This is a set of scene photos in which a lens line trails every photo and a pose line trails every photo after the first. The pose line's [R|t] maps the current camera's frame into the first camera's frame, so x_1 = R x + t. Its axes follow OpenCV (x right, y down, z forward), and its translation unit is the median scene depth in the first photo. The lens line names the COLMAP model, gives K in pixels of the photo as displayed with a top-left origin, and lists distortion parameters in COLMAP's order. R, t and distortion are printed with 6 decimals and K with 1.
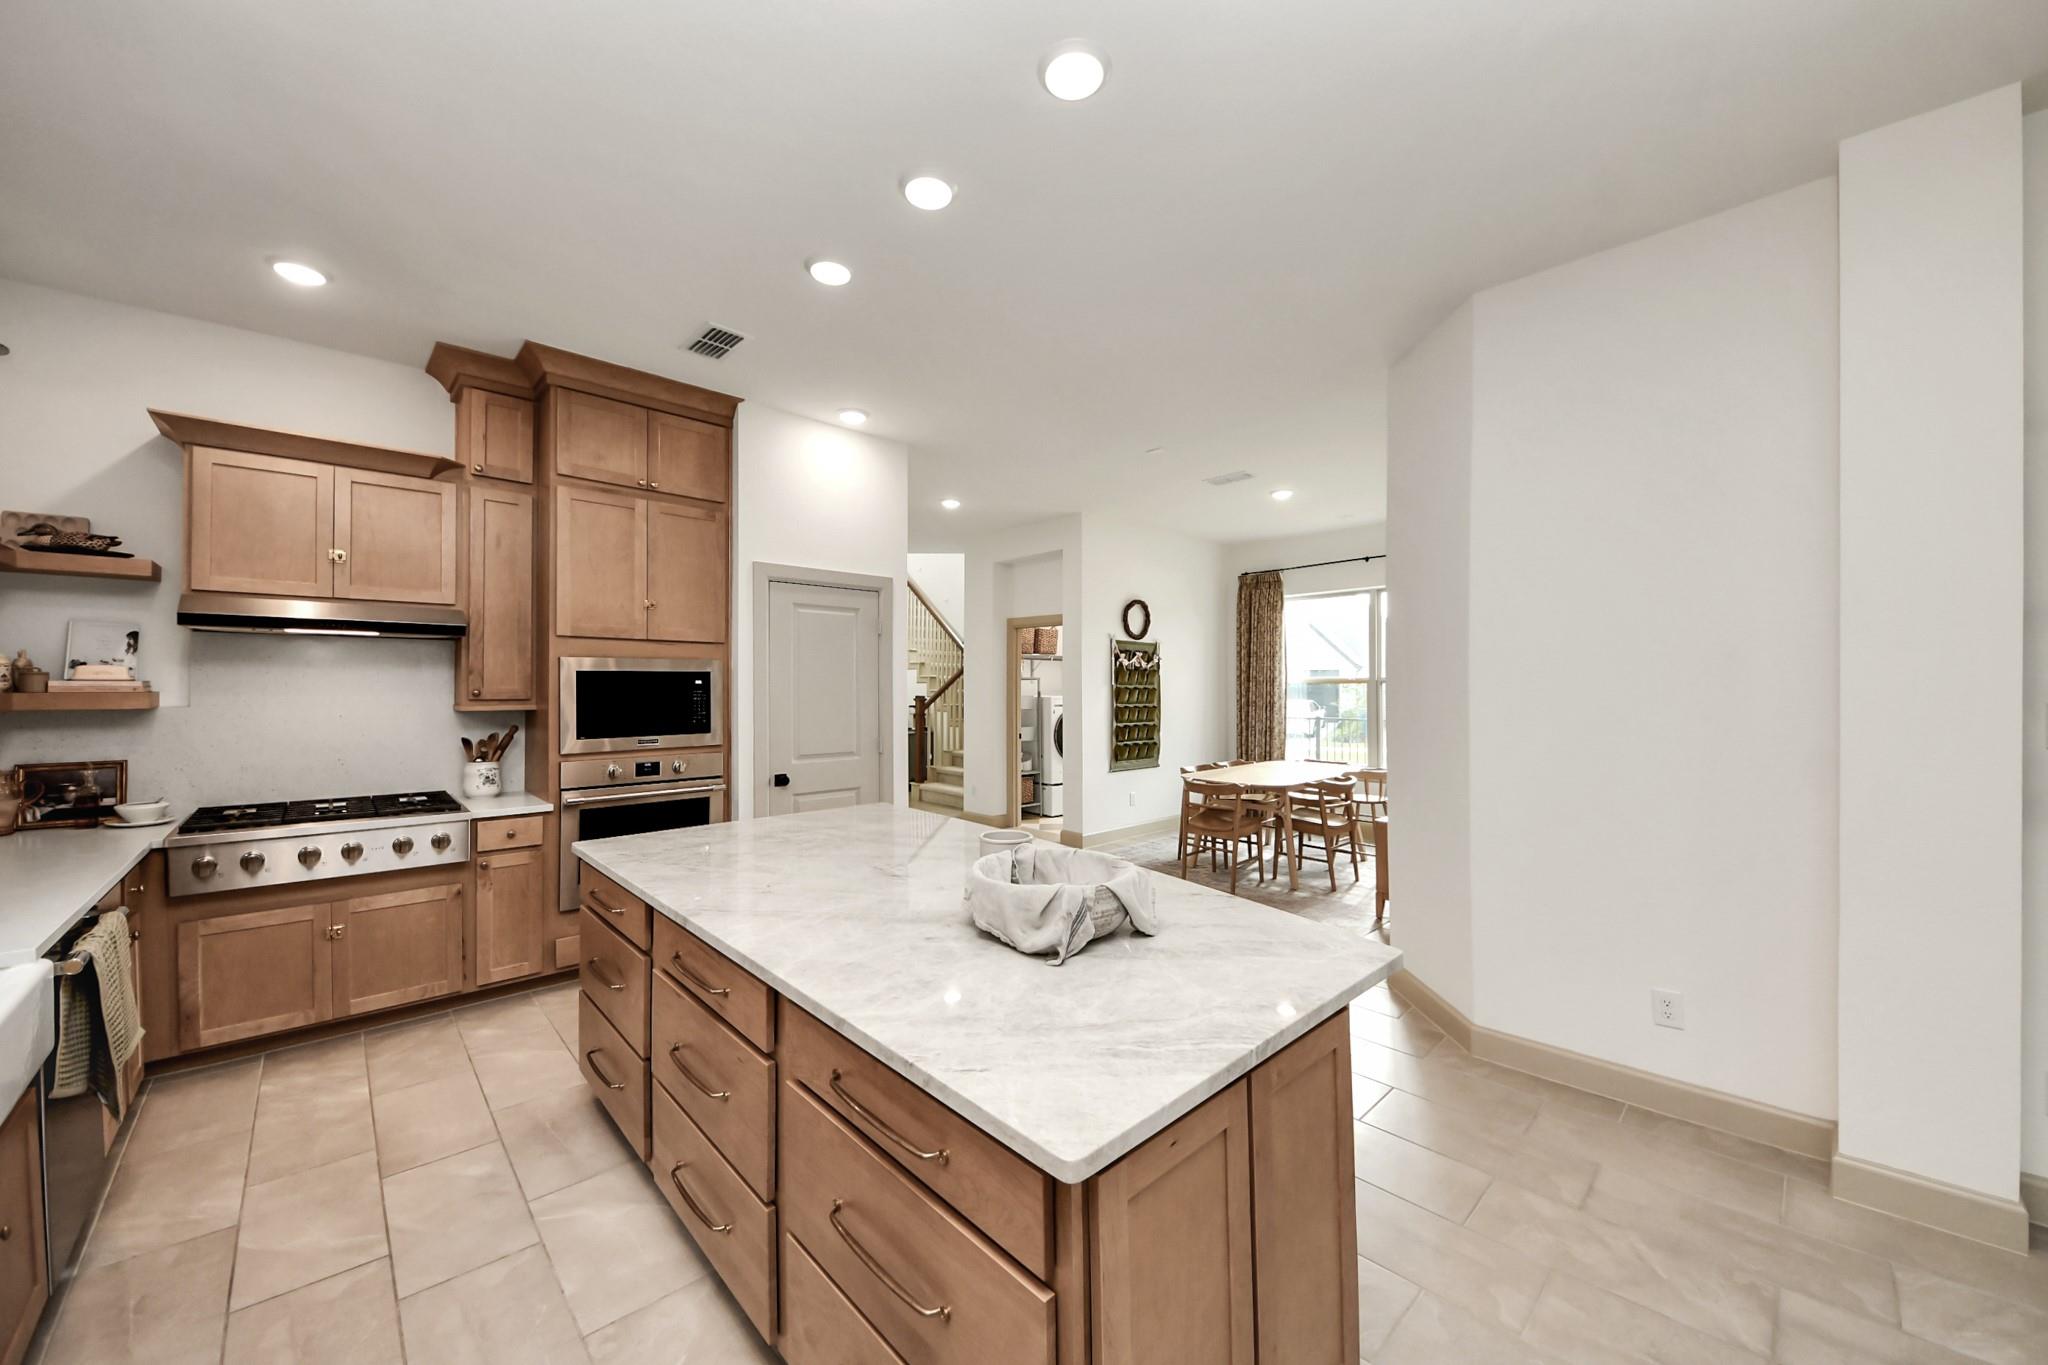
lens RADIAL K [[755.5, 0, 1020.5], [0, 755.5, 689.0], [0, 0, 1]] dist [-0.003008, -0.000145]
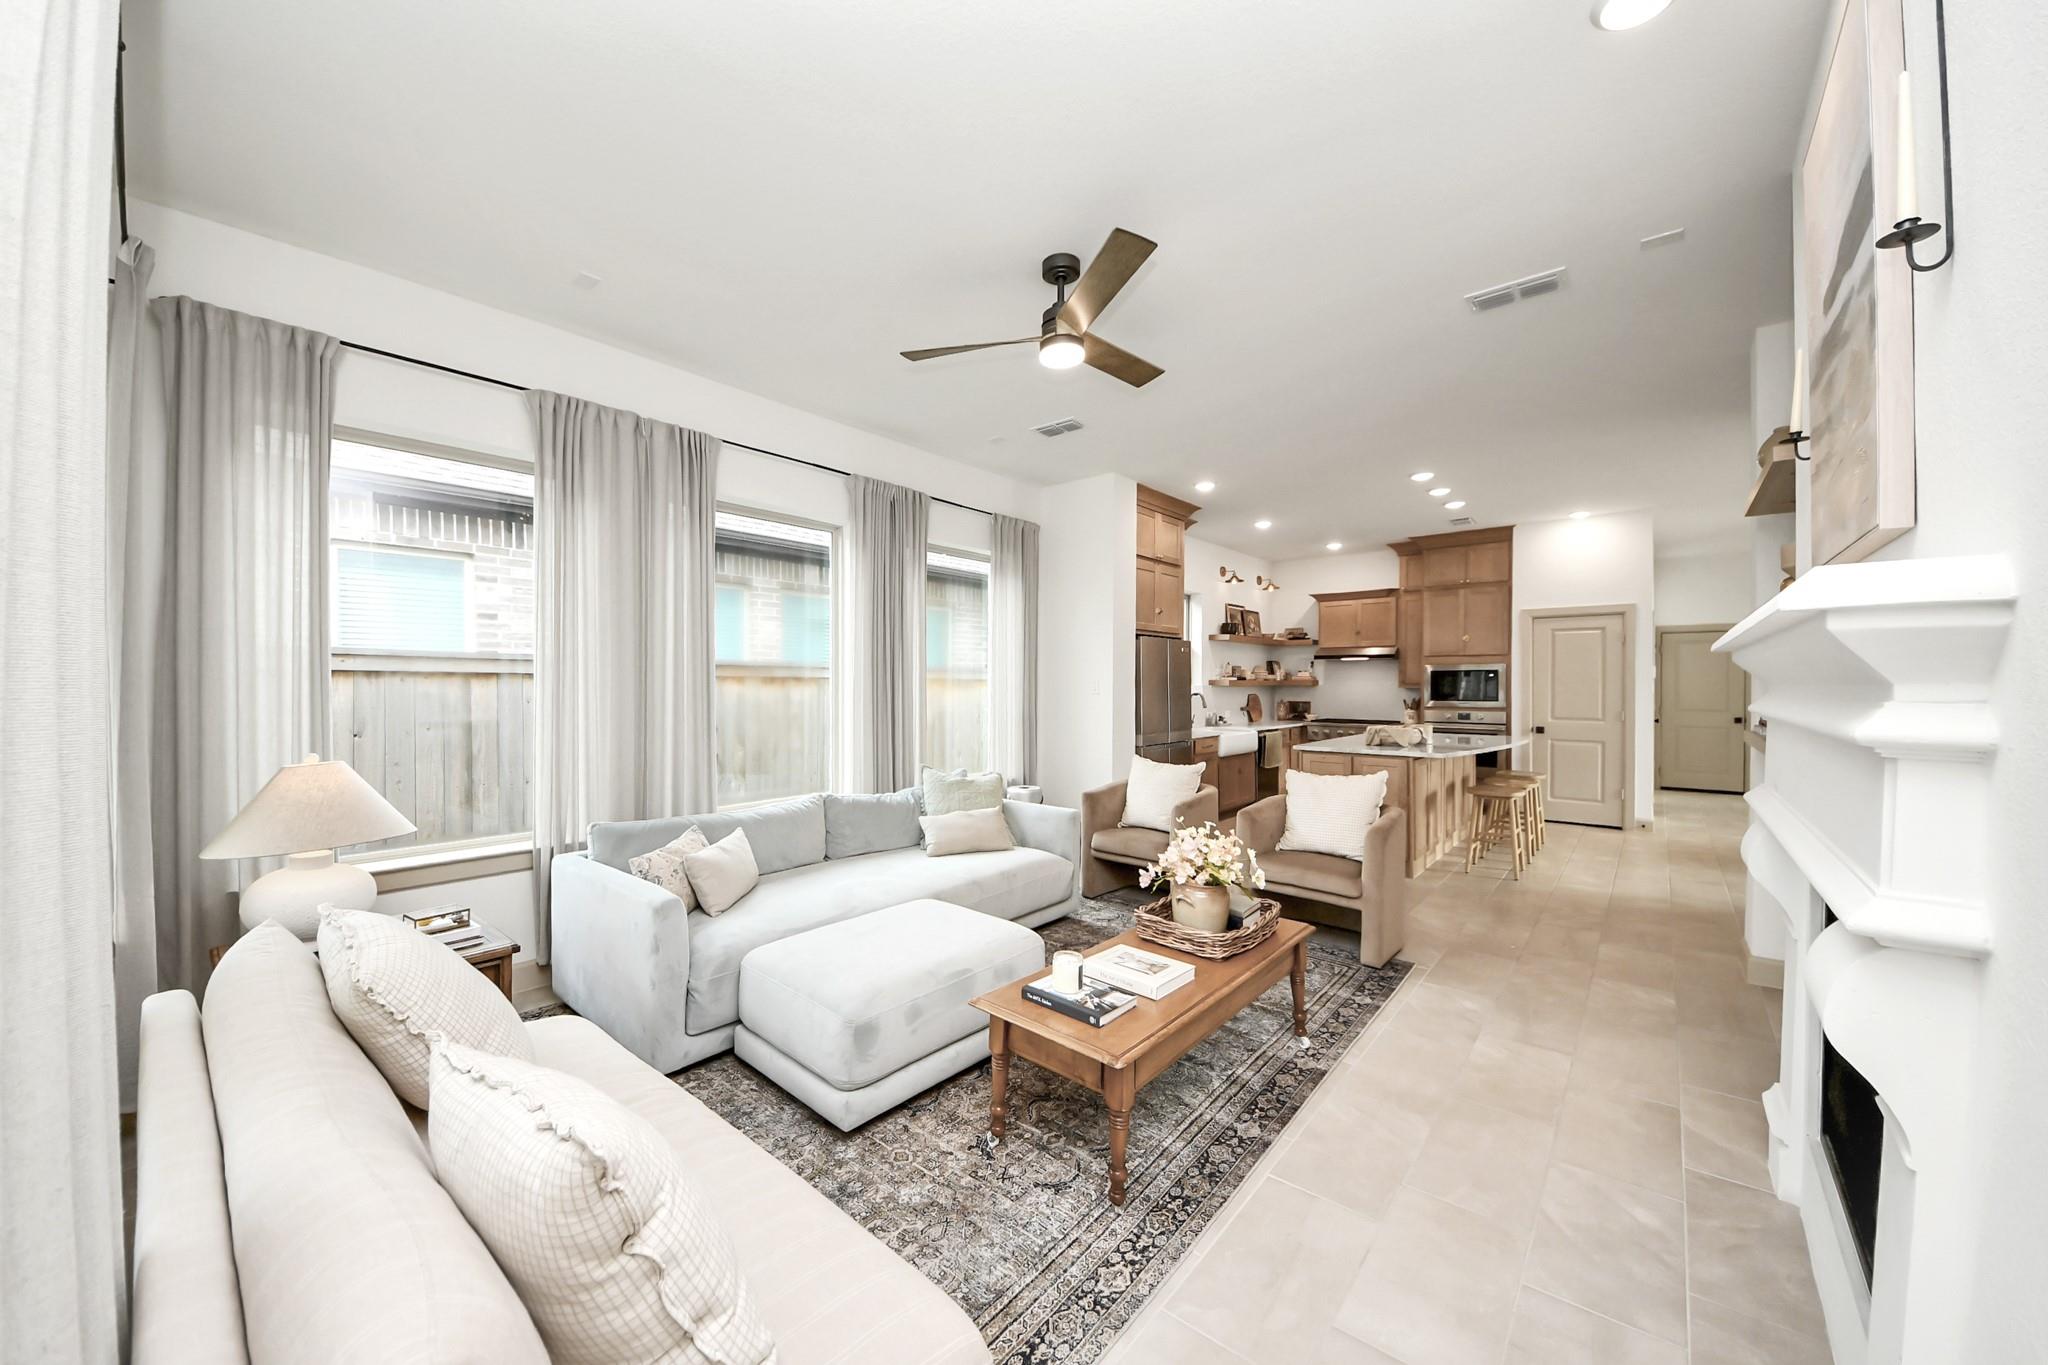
lens RADIAL K [[755.5, 0, 1029.0], [0, 755.5, 680.8], [0, 0, 1]] dist [-0.003008, -0.000145]
pose [[0.112366, -0.002638, -0.993663, 1.355724], [-0.000985, 0.999996, -0.002766, 0.012116], [0.993666, 0.001290, 0.112363, -0.412345]]
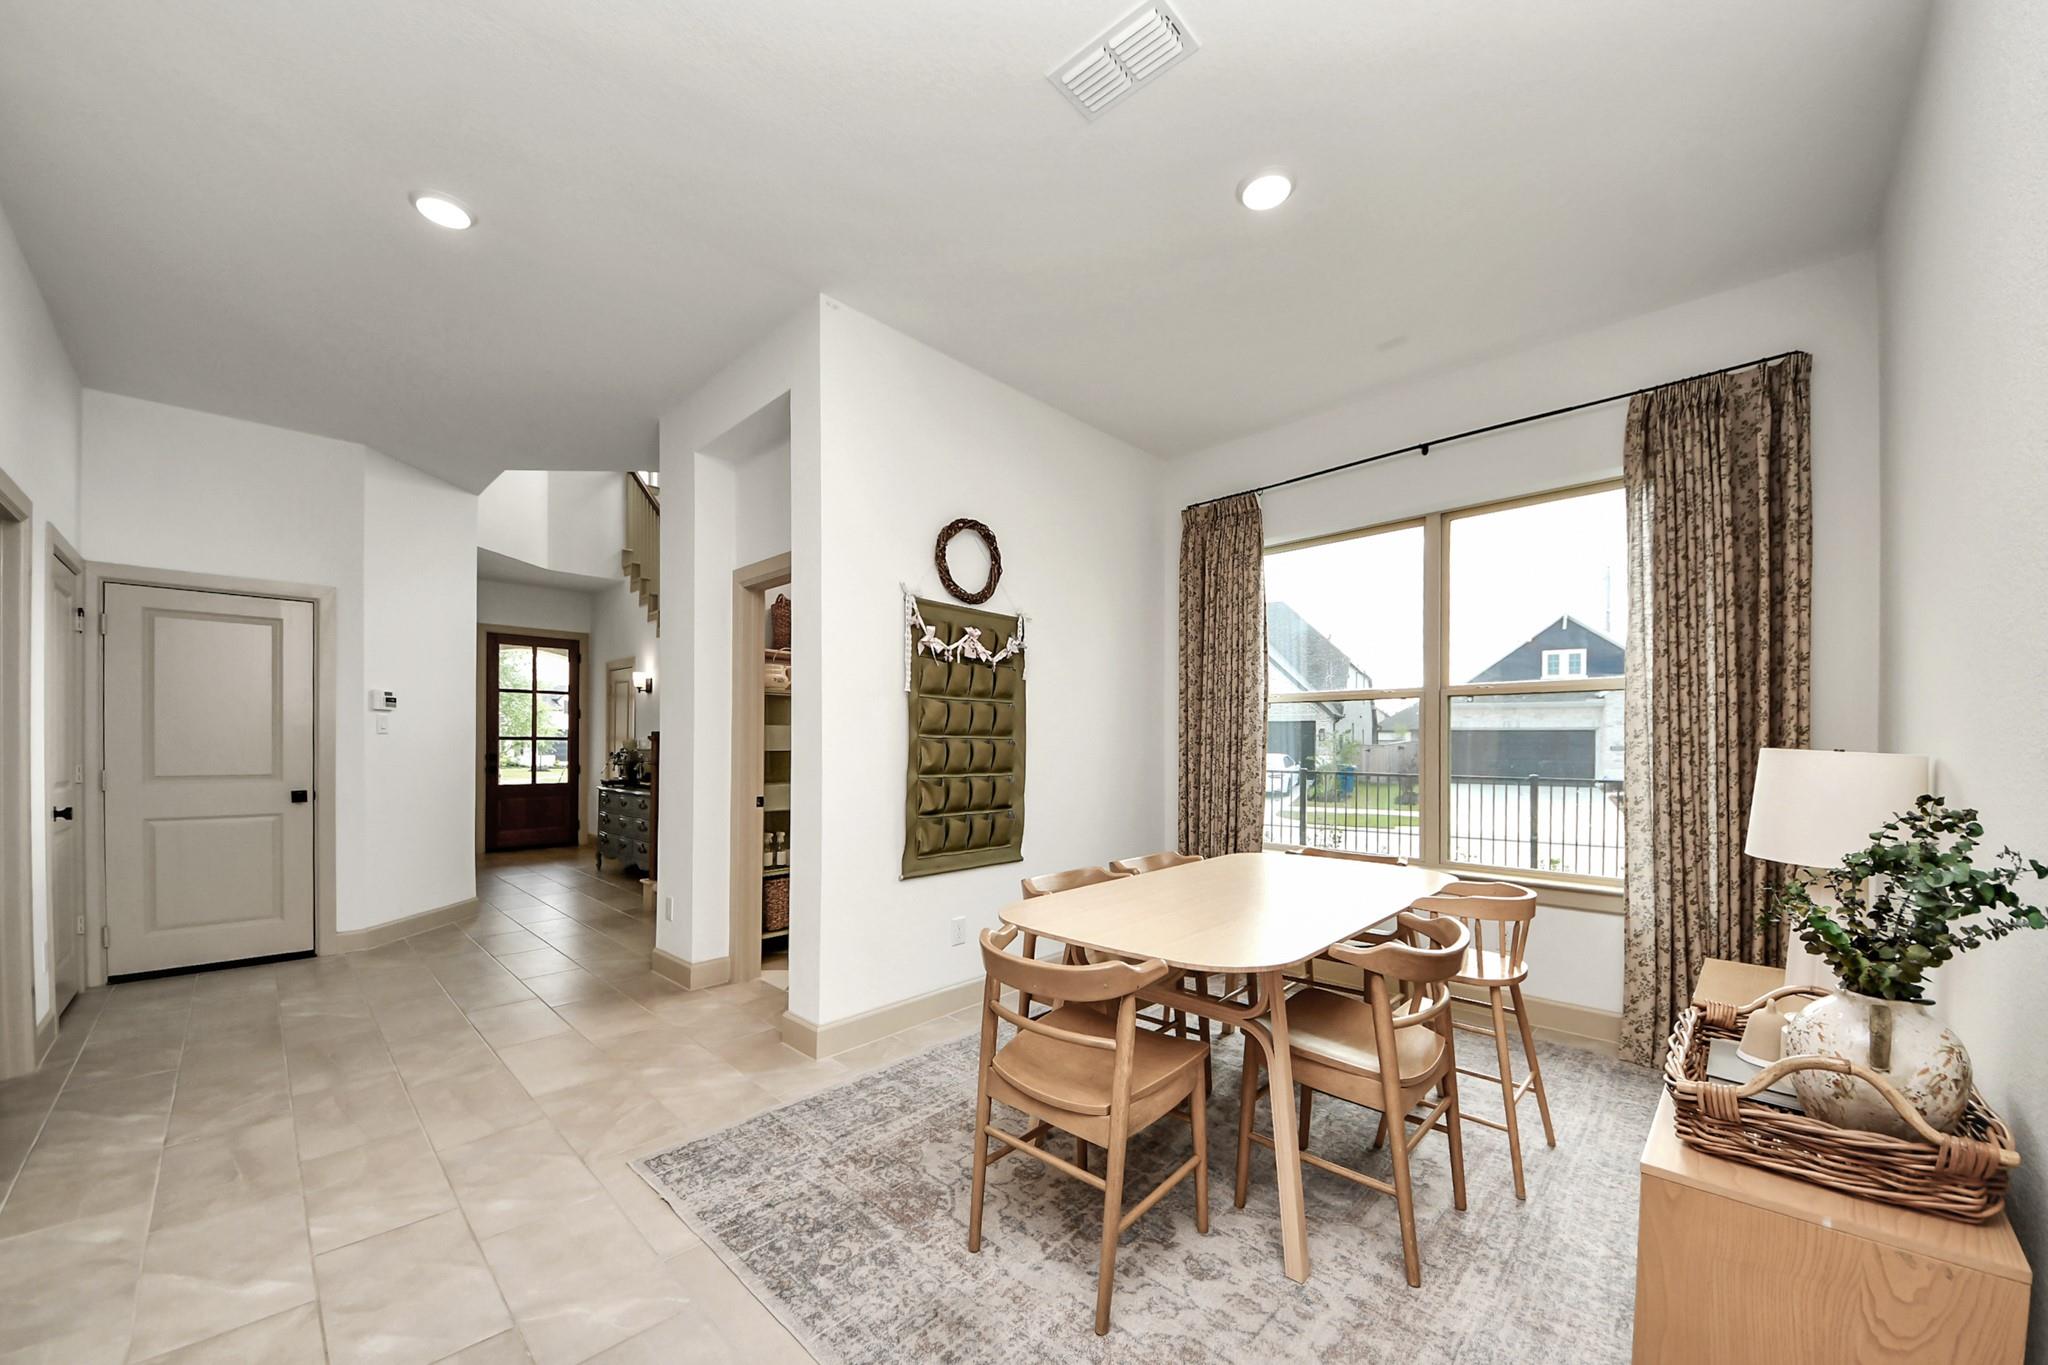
lens RADIAL K [[755.5, 0, 1006.4], [0, 755.5, 742.7], [0, 0, 1]] dist [-0.003008, -0.000145]
pose [[0.999590, 0.001586, 0.028603, 0.292994], [-0.001491, 0.999993, -0.003332, 0.047243], [-0.028608, 0.003288, 0.999585, 0.915095]]
